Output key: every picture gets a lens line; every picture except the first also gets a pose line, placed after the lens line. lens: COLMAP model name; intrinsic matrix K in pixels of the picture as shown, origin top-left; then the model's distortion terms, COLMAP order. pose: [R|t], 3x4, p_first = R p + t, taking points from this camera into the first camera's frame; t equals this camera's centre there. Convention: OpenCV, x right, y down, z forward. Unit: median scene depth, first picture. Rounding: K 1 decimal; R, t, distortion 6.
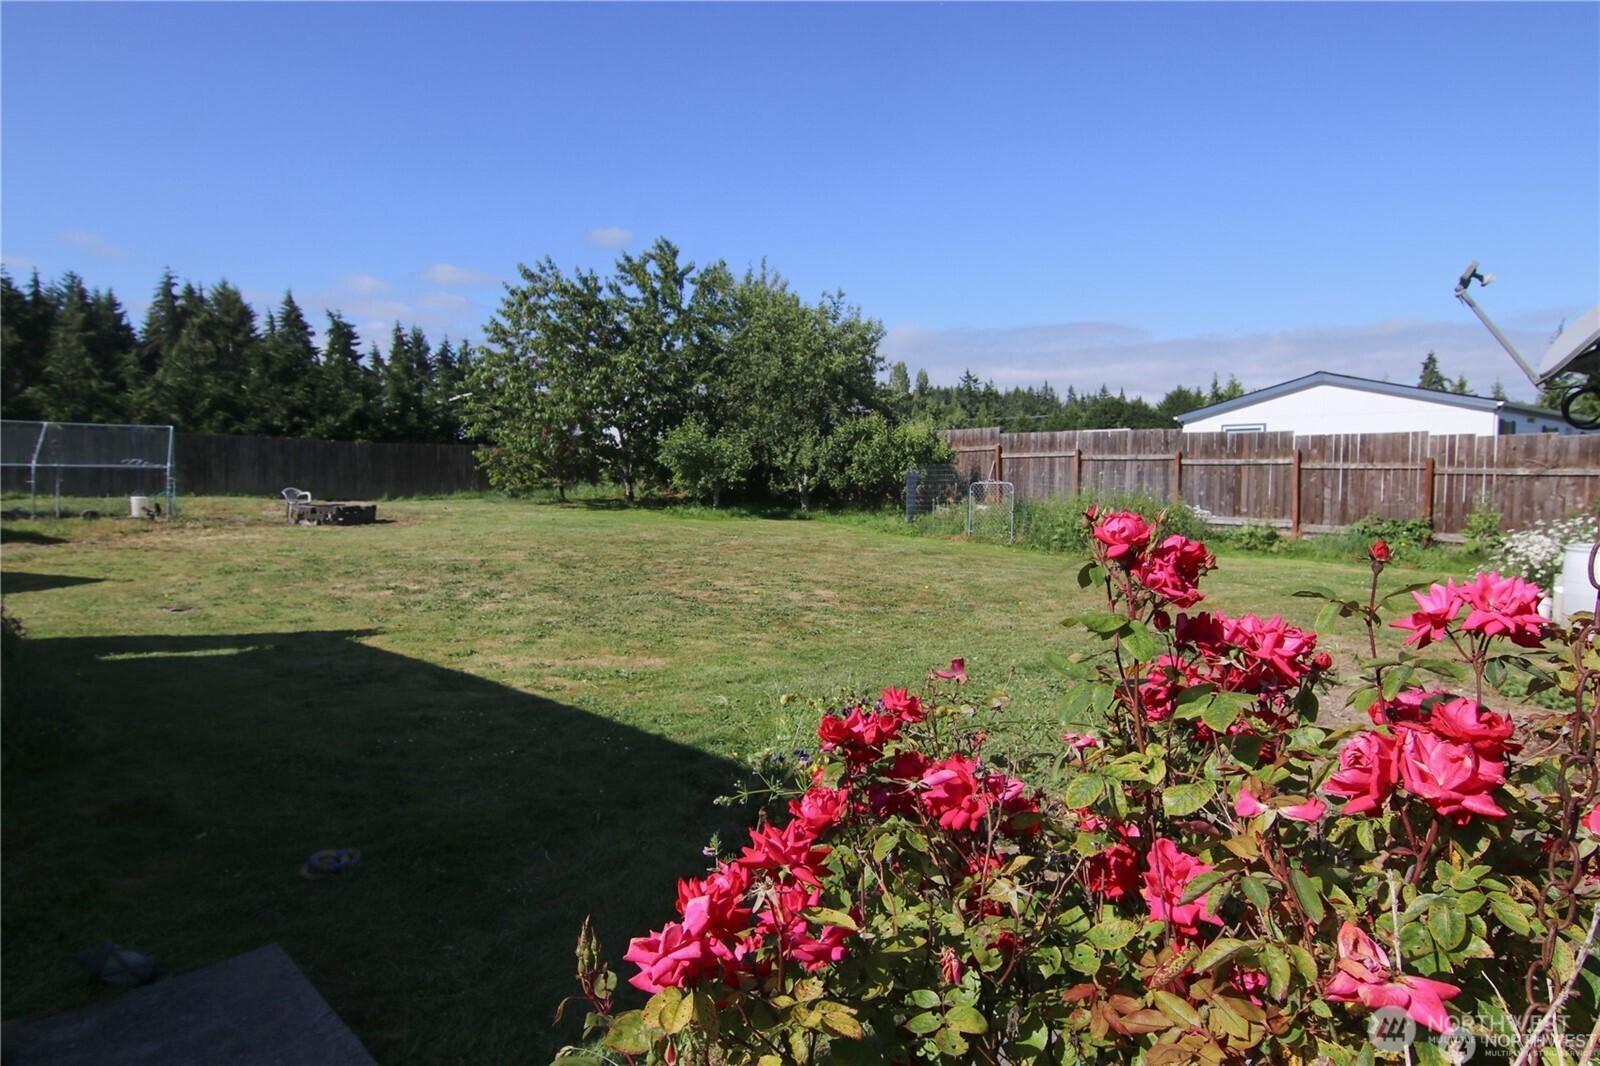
lens RADIAL K [[927.7, 0, 800.0], [0, 927.7, 533.0], [0, 0, 1]] dist [-0.014962, -0.002656]
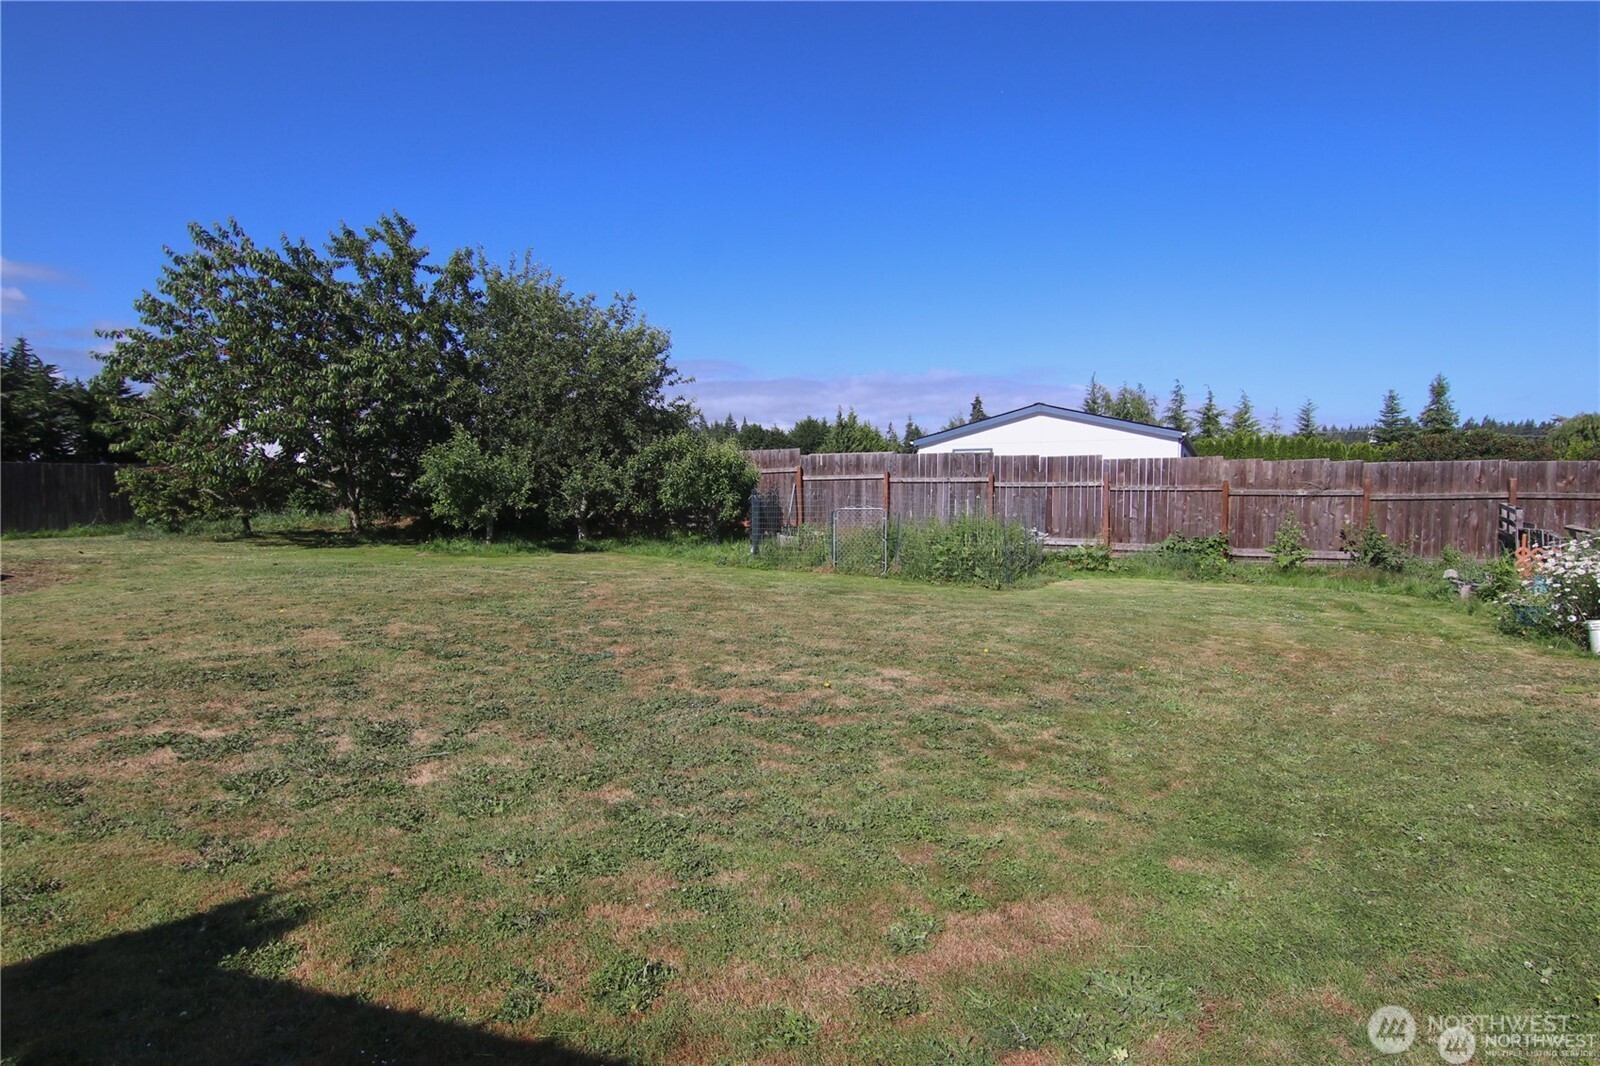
lens RADIAL K [[860.9, 0, 800.0], [0, 860.9, 533.0], [0, 0, 1]] dist [-0.014511, -0.000186]
pose [[0.917334, -0.024329, 0.397373, -0.142406], [0.031566, 0.999433, -0.011680, -0.016529], [-0.396864, 0.023258, 0.917583, 0.188542]]
